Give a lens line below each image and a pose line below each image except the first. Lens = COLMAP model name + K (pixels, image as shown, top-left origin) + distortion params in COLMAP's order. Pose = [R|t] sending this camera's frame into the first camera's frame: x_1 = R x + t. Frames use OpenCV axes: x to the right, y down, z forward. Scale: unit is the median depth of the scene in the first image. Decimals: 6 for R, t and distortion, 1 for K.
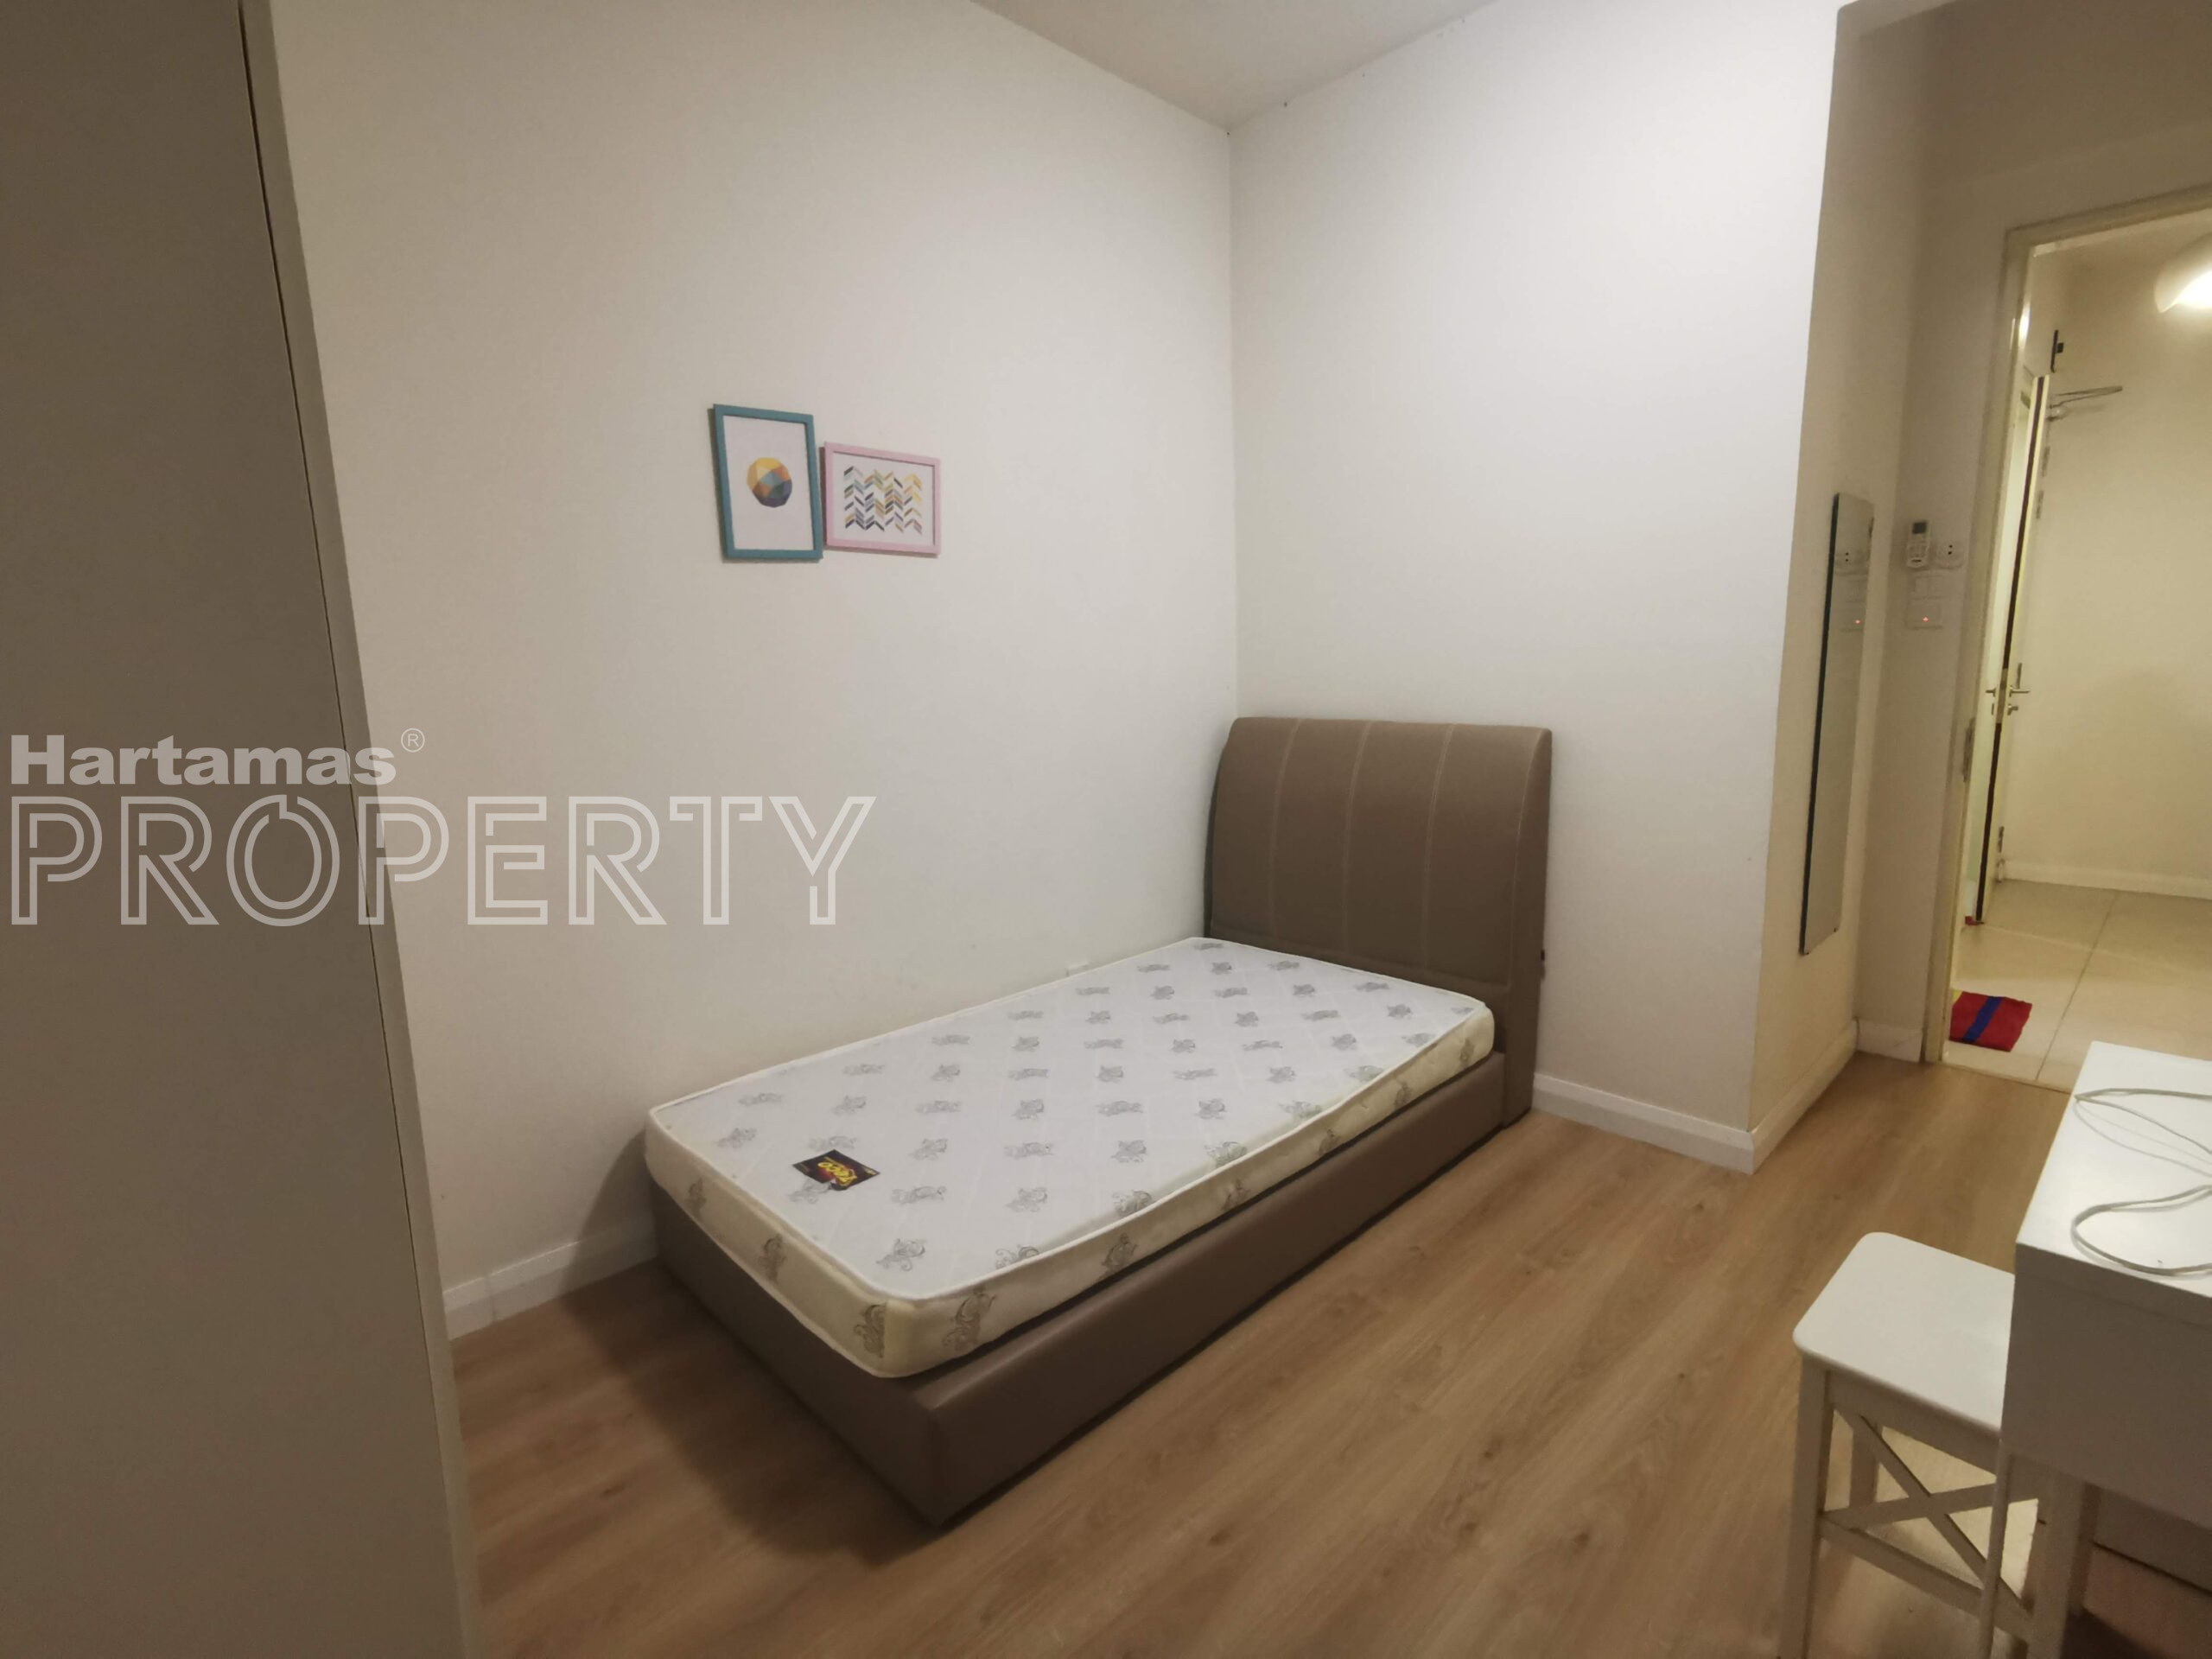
lens RADIAL K [[1079.6, 0, 1109.5], [0, 1079.6, 823.9], [0, 0, 1]] dist [-0.017851, 0.008388]
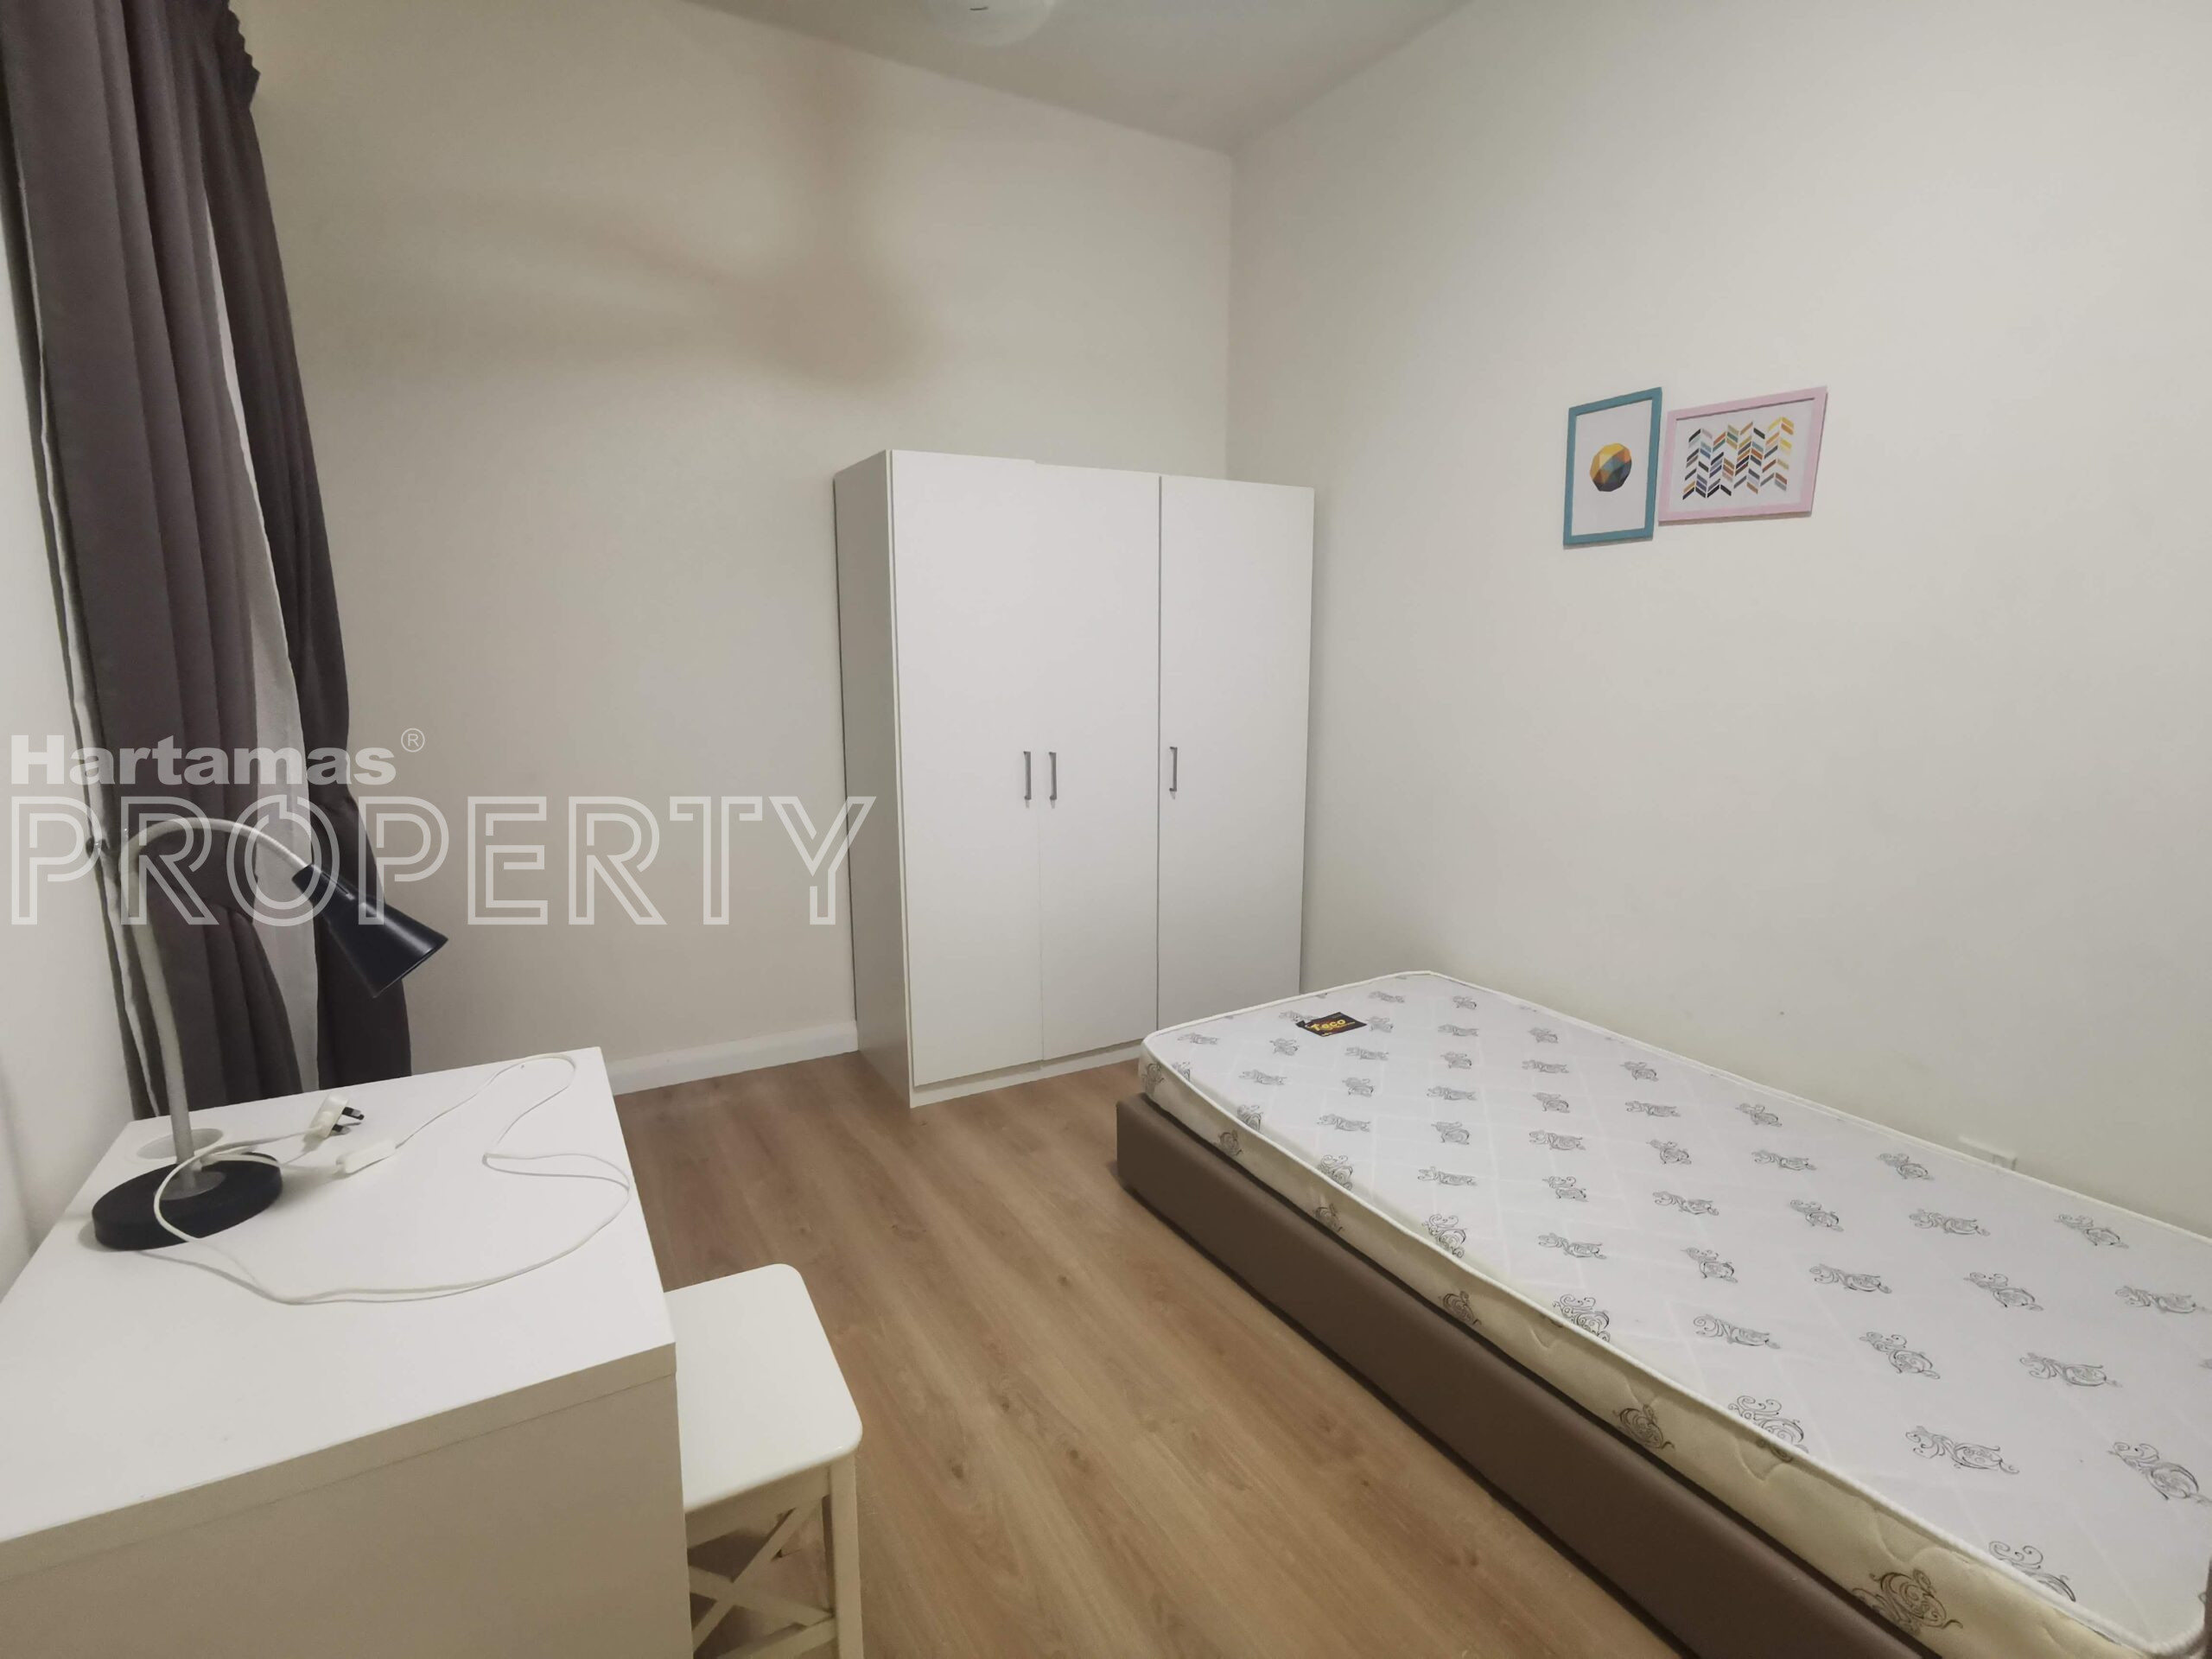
lens RADIAL K [[1079.6, 0, 1111.7], [0, 1079.6, 818.6], [0, 0, 1]] dist [-0.017851, 0.008388]
pose [[-0.241030, 0.187228, -0.952287, 0.845467], [-0.157575, 0.960646, 0.228755, -0.148313], [0.957640, 0.205193, -0.202042, 0.798368]]
